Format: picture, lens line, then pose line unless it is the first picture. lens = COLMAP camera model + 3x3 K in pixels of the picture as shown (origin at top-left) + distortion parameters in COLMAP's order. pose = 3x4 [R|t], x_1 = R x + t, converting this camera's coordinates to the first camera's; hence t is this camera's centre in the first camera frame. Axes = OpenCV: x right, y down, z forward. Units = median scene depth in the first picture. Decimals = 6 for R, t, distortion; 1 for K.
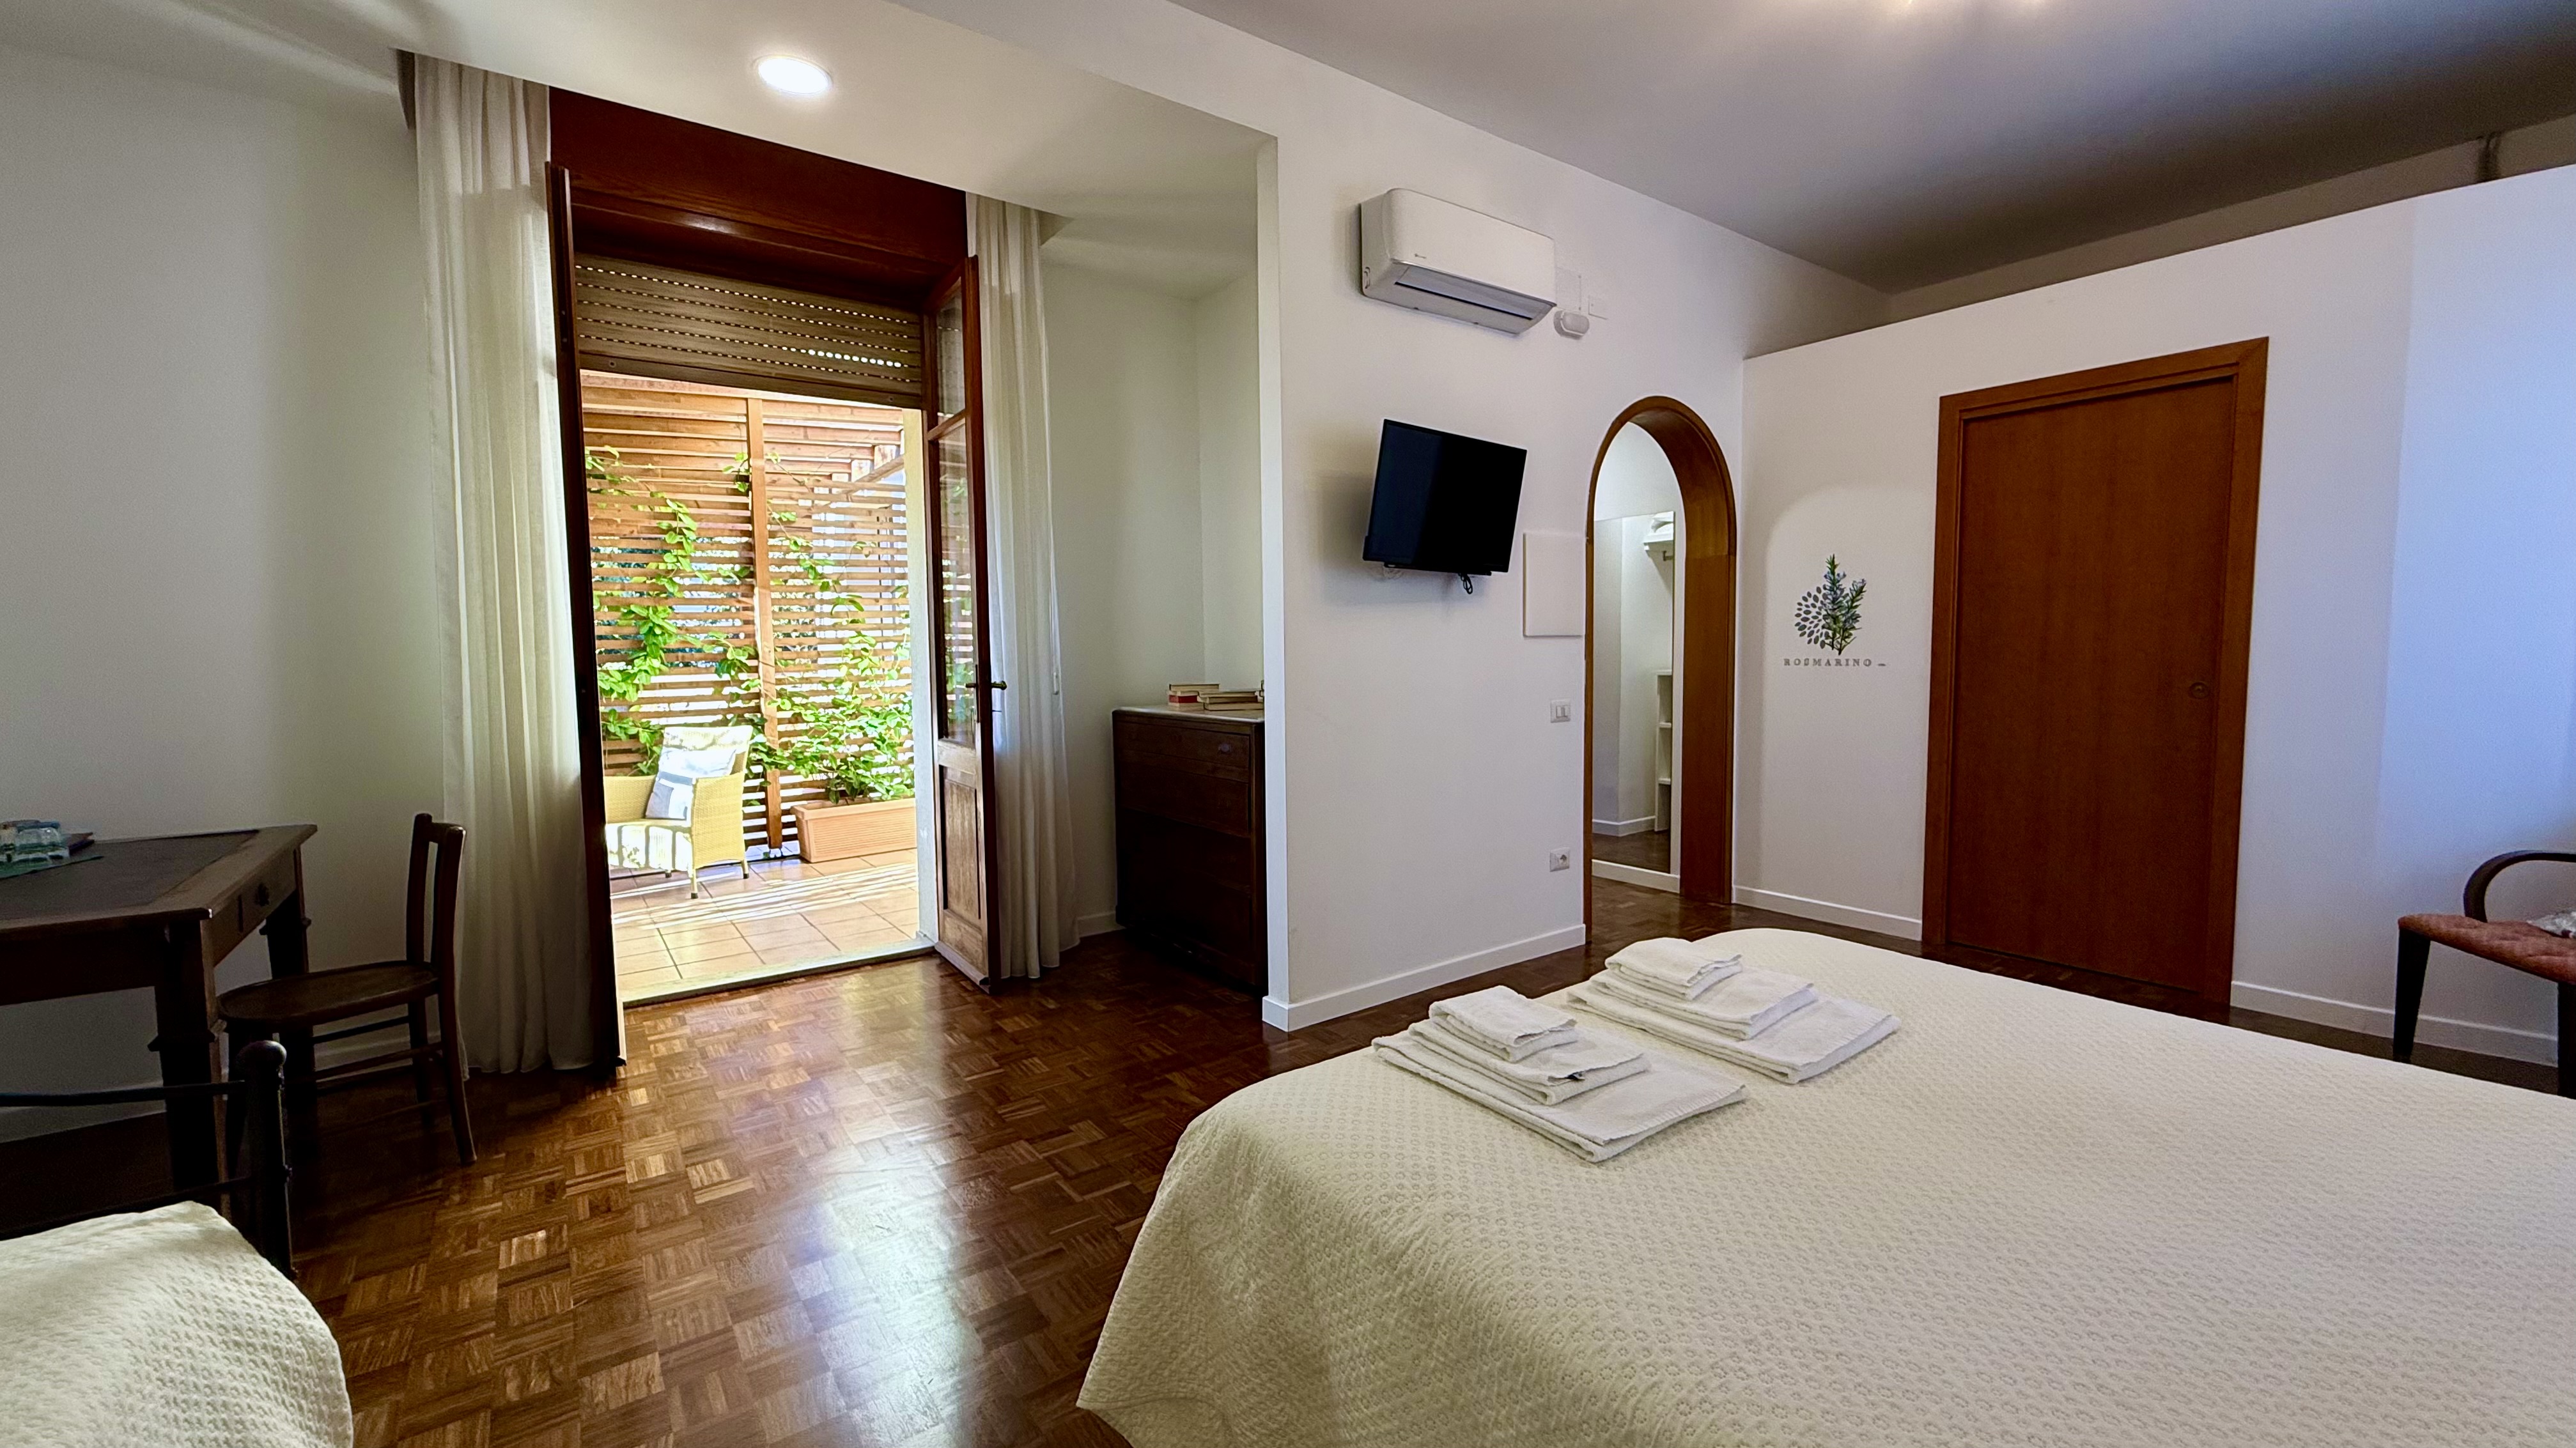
lens RADIAL K [[1024.7, 0, 1273.3], [0, 1024.7, 716.5], [0, 0, 1]] dist [-0.001513, -0.000164]
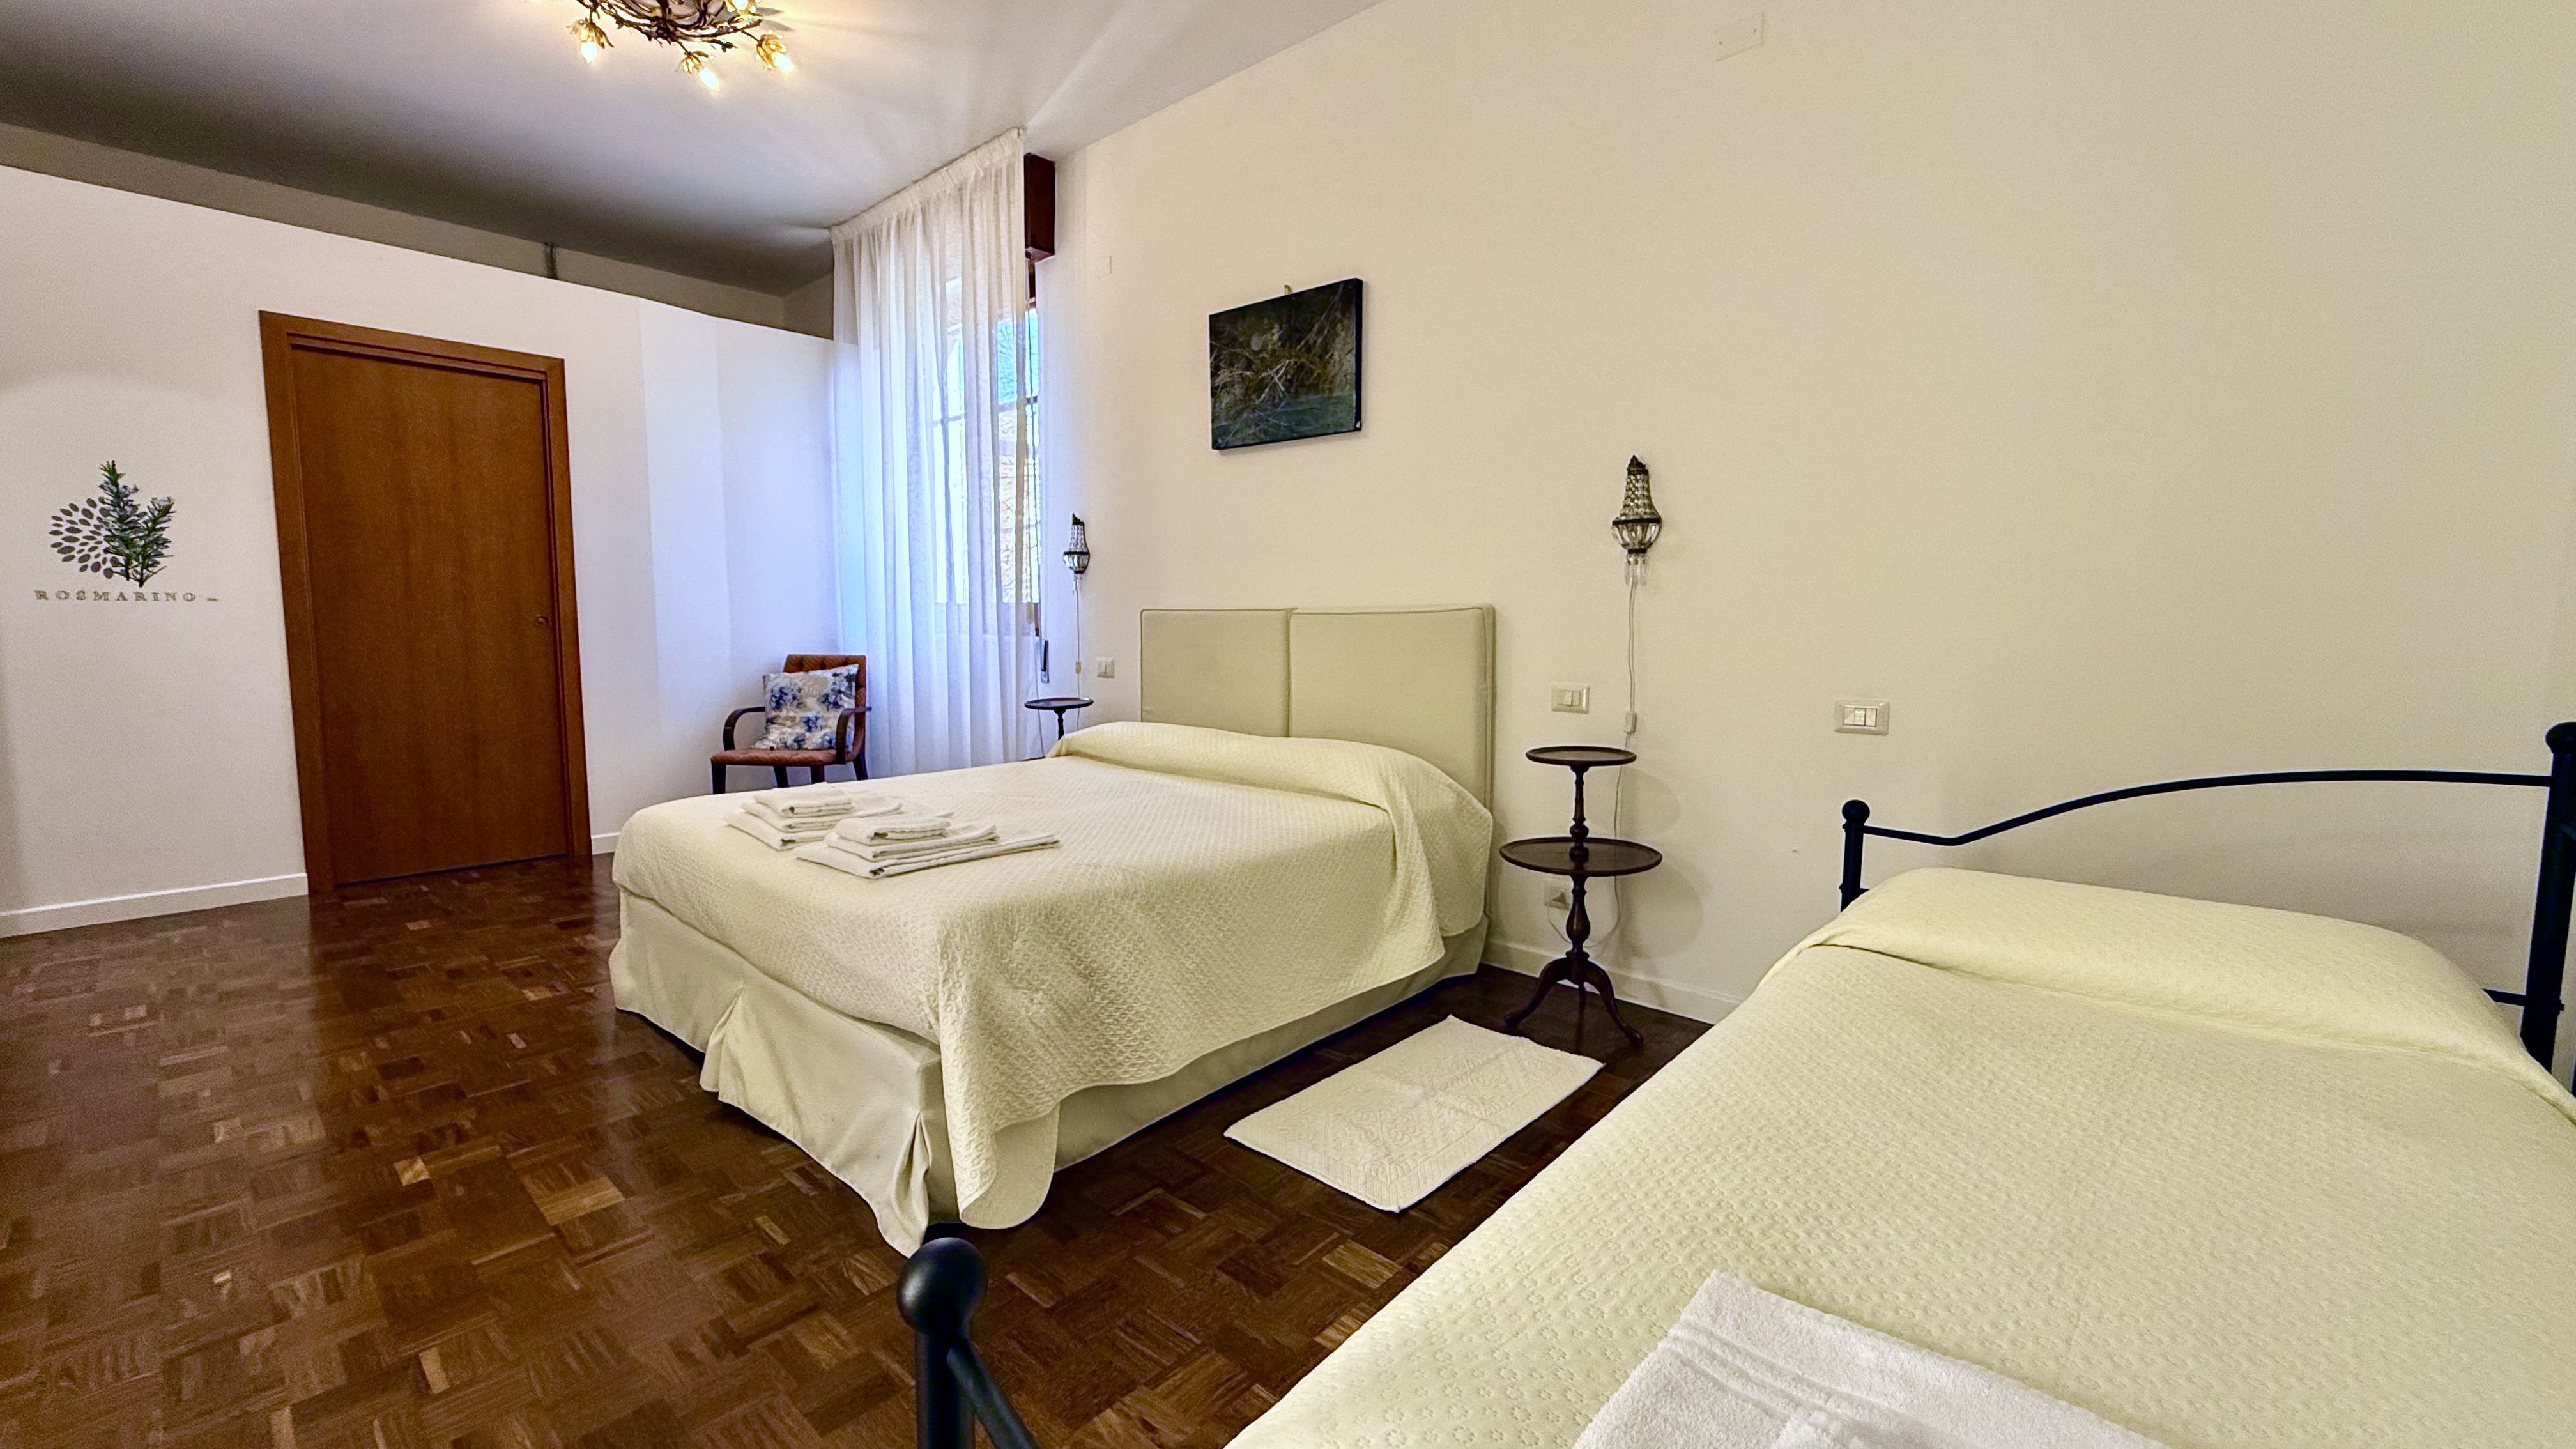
lens RADIAL K [[1024.8, 0, 1273.3], [0, 1024.8, 717.0], [0, 0, 1]] dist [-0.001513, -0.000164]
pose [[-0.211952, -0.084867, 0.973588, -0.444920], [0.062759, 0.992984, 0.100221, 0.017790], [-0.975263, 0.082344, -0.205139, 0.299611]]
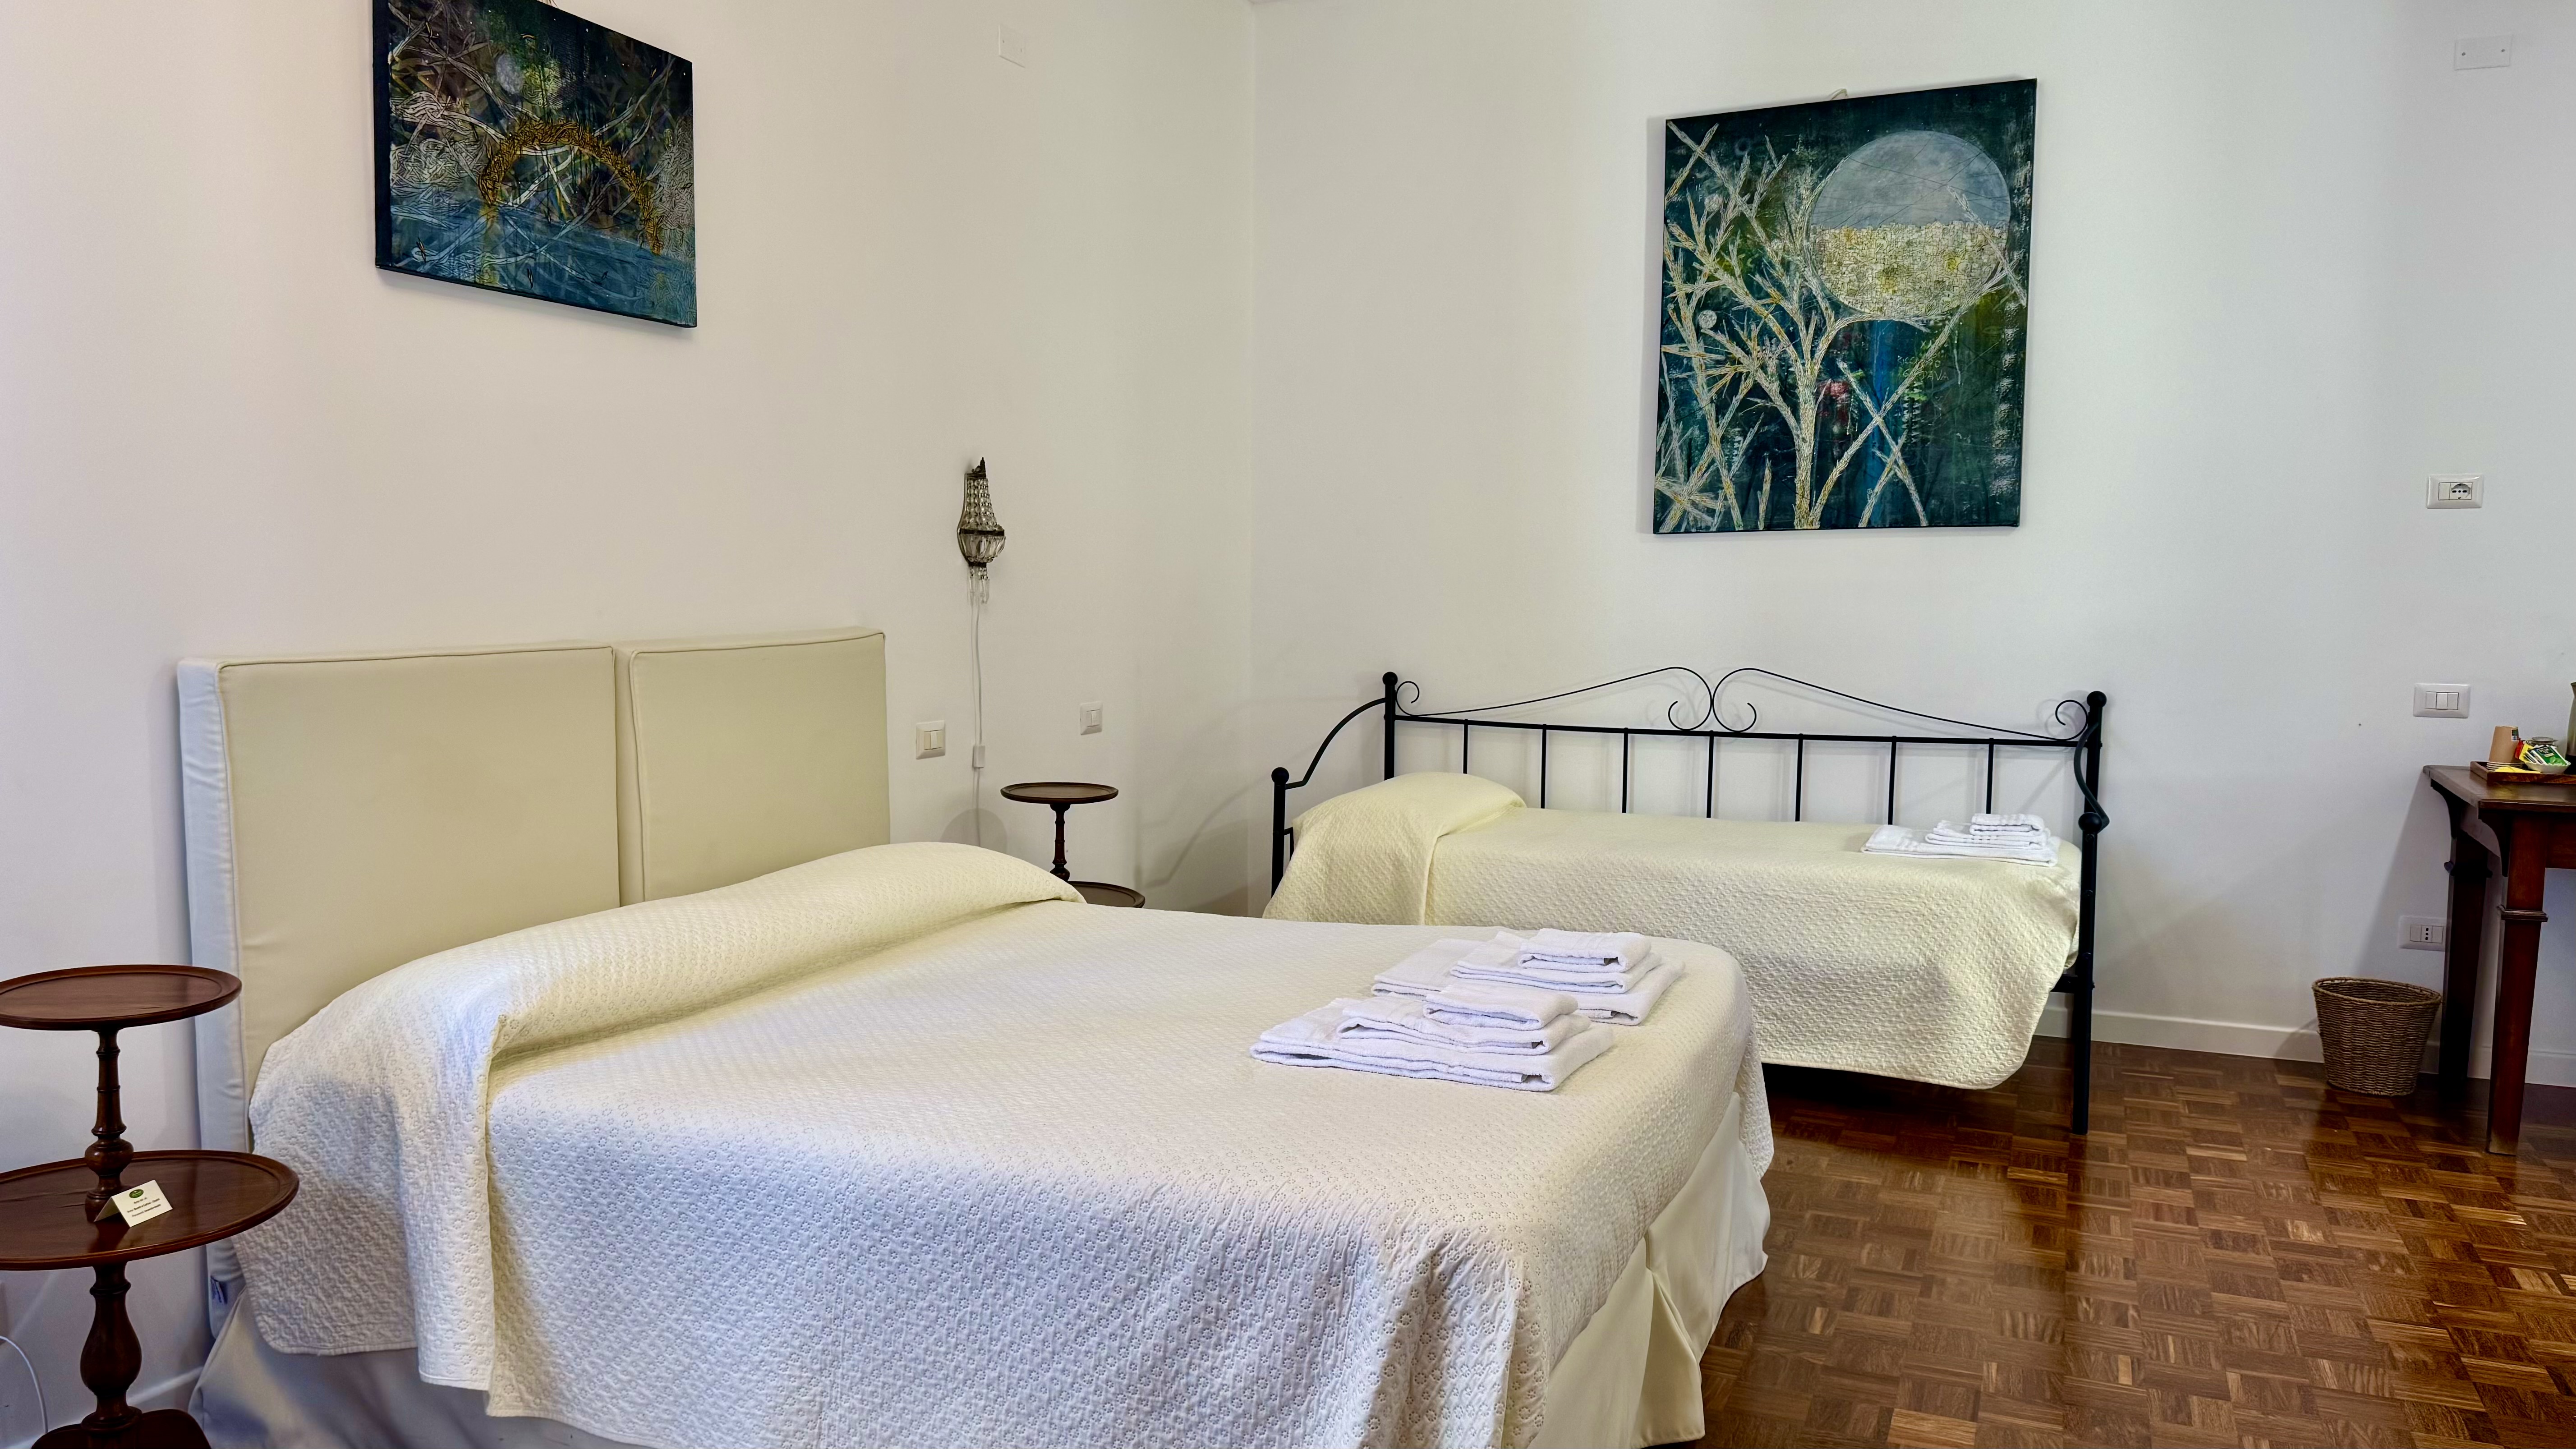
lens RADIAL K [[1793.3, 0, 1277.0], [0, 1793.3, 733.3], [0, 0, 1]] dist [0.135647, -0.241572]
pose [[-0.856440, 0.050147, -0.513805, 0.534573], [-0.033218, 0.987855, 0.151785, -0.072879], [0.515176, 0.147062, -0.844373, 0.896077]]
